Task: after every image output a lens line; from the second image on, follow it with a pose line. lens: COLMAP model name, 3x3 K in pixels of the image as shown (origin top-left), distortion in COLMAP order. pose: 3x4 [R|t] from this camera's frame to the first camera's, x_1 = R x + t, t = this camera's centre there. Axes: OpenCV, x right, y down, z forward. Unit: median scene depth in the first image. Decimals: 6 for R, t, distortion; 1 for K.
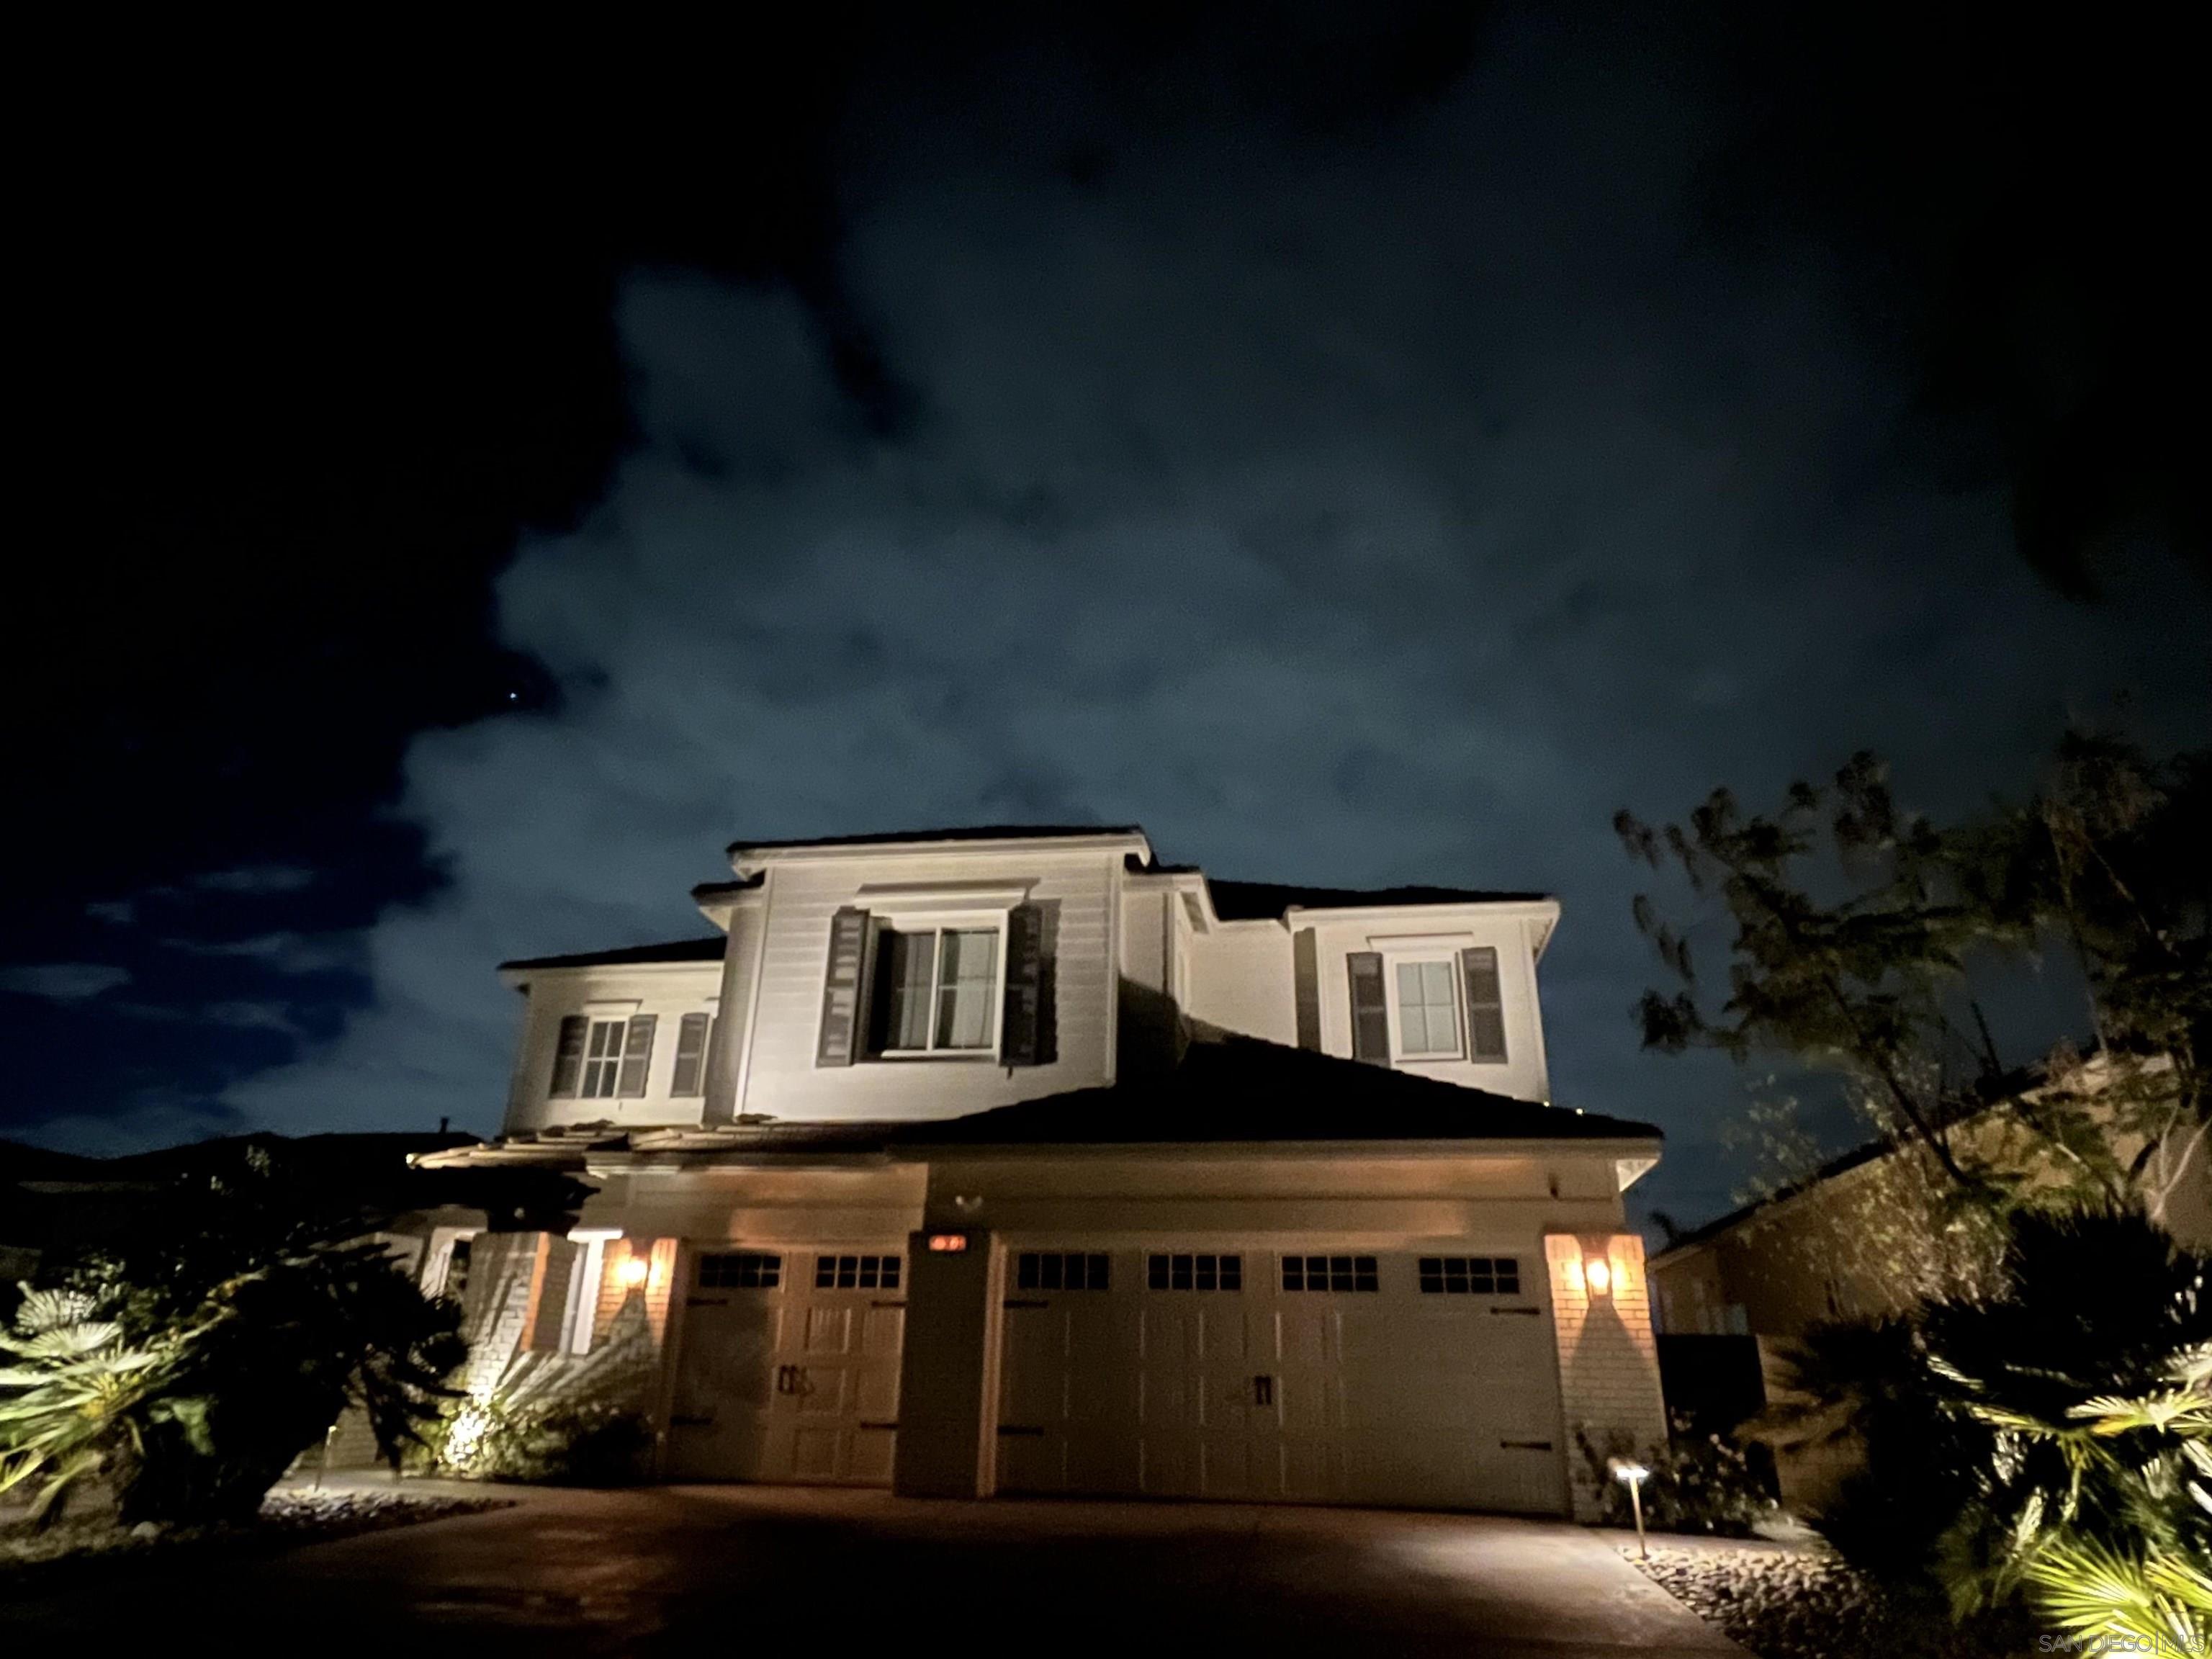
lens RADIAL K [[1316.6, 0, 1108.7], [0, 1316.6, 831.5], [0, 0, 1]] dist [0.006724, 0.001698]
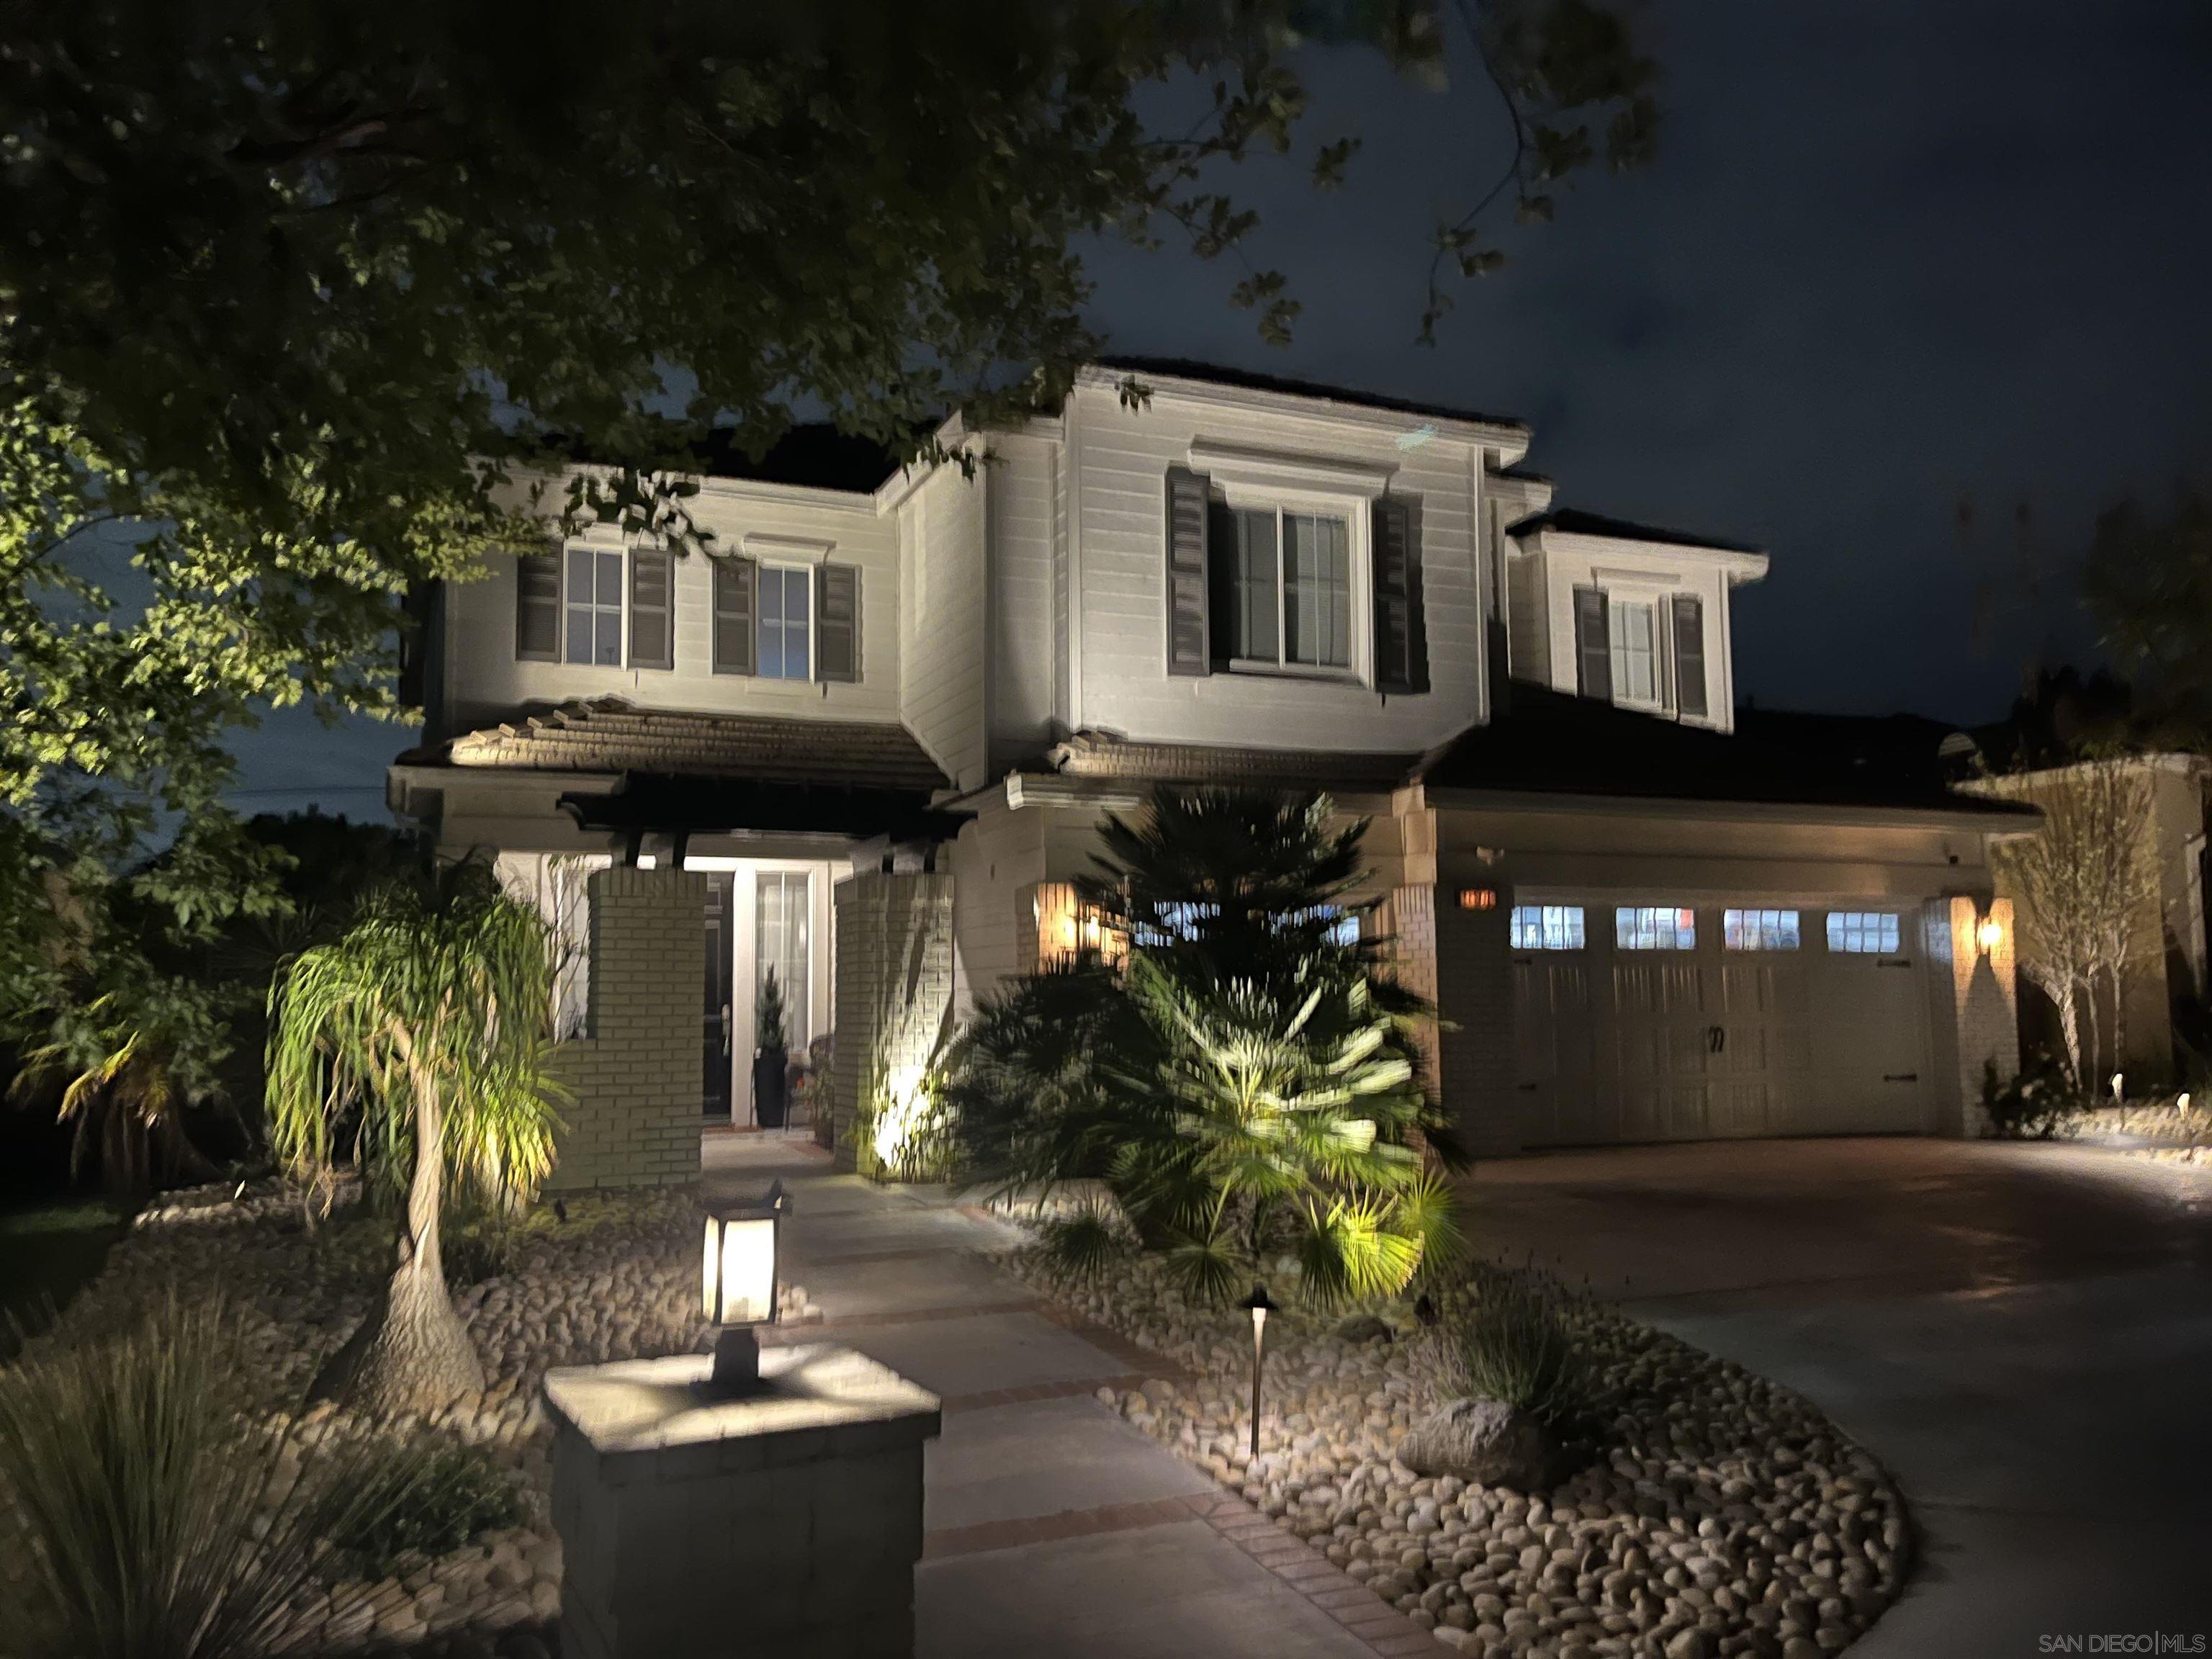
lens RADIAL K [[1683.9, 0, 1103.7], [0, 1683.9, 837.9], [0, 0, 1]] dist [0.083257, -0.000494]
pose [[0.848191, 0.024990, 0.529101, -0.942221], [-0.182212, 0.951691, 0.247150, 0.036392], [-0.497365, -0.306039, 0.811769, 0.208396]]
